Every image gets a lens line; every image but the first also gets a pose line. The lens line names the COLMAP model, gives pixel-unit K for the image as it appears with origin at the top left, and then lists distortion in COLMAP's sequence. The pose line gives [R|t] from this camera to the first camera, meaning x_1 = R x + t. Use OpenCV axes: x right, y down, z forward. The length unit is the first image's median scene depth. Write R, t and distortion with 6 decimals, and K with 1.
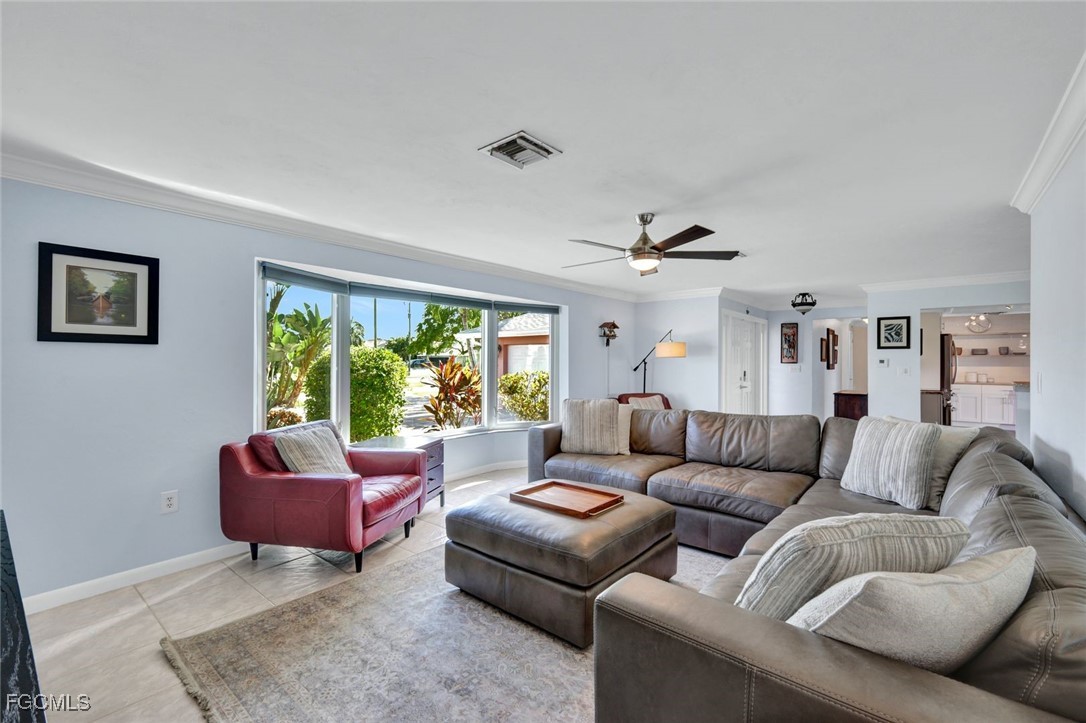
lens RADIAL K [[474.1, 0, 543.0], [0, 474.1, 361.5], [0, 0, 1]] dist [0.000822, 0.000606]
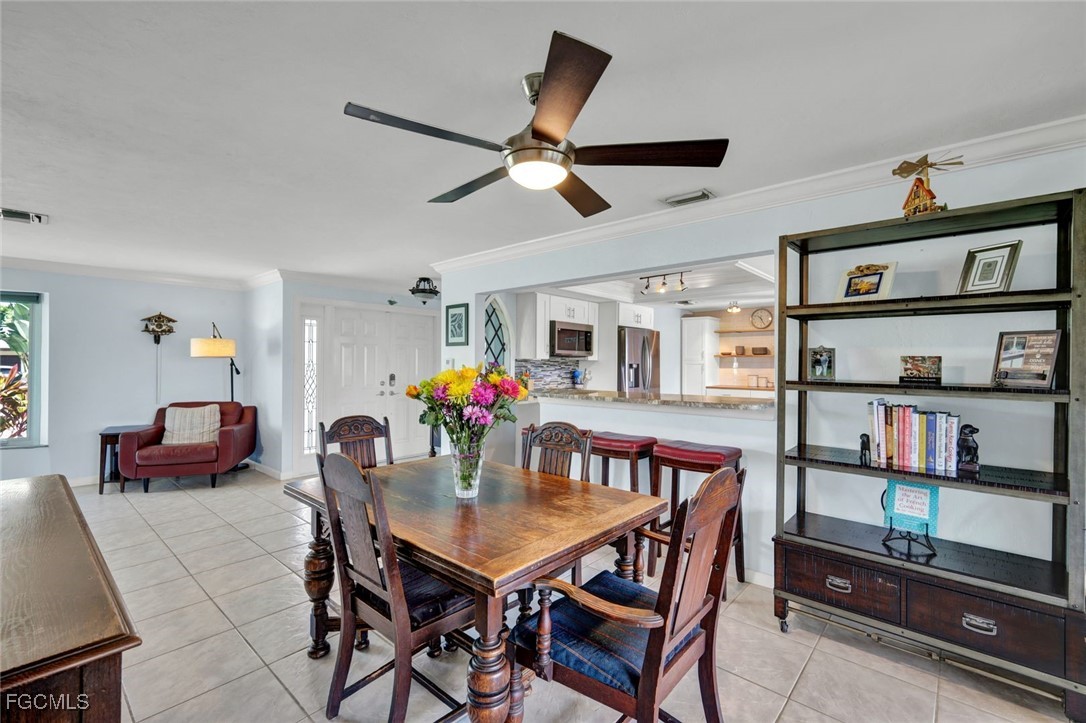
lens RADIAL K [[474.1, 0, 543.0], [0, 474.1, 361.5], [0, 0, 1]] dist [0.000822, 0.000606]
pose [[0.999132, -0.001080, -0.041633, 0.926703], [0.000922, 0.999992, -0.003814, 0.002075], [0.041637, 0.003772, 0.999126, 0.239632]]
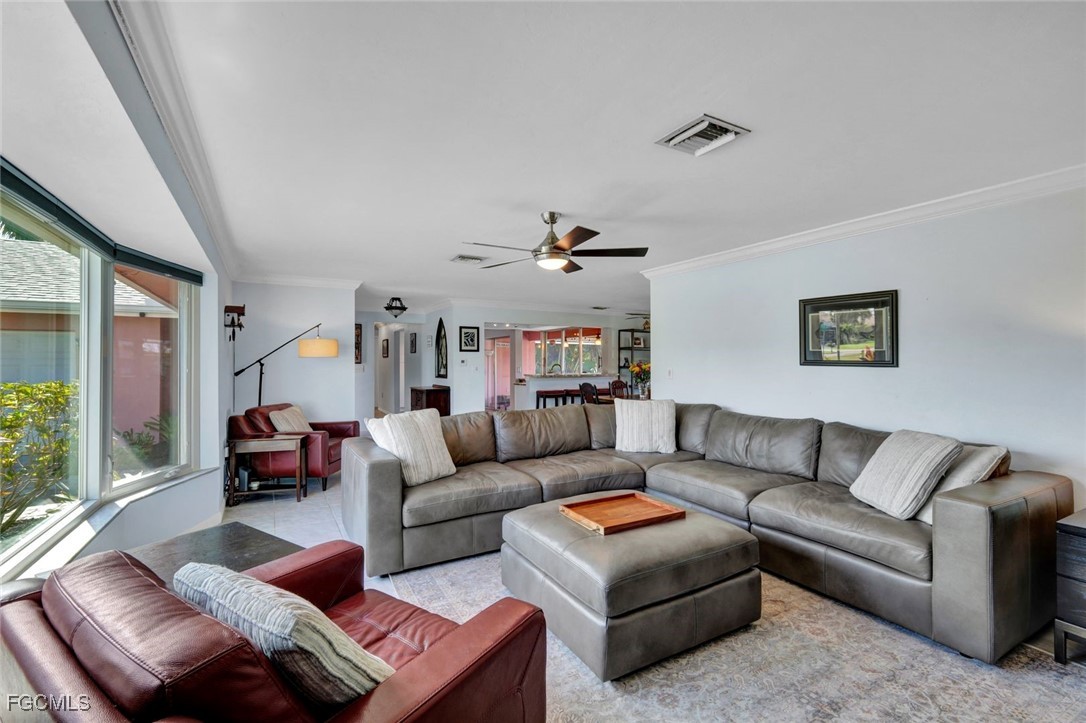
lens RADIAL K [[474.1, 0, 543.0], [0, 474.1, 361.5], [0, 0, 1]] dist [0.000822, 0.000606]
pose [[0.343657, -0.003631, 0.939088, -0.396498], [0.002703, 0.999992, 0.002877, -0.003314], [-0.939091, 0.001550, 0.343664, 0.379659]]
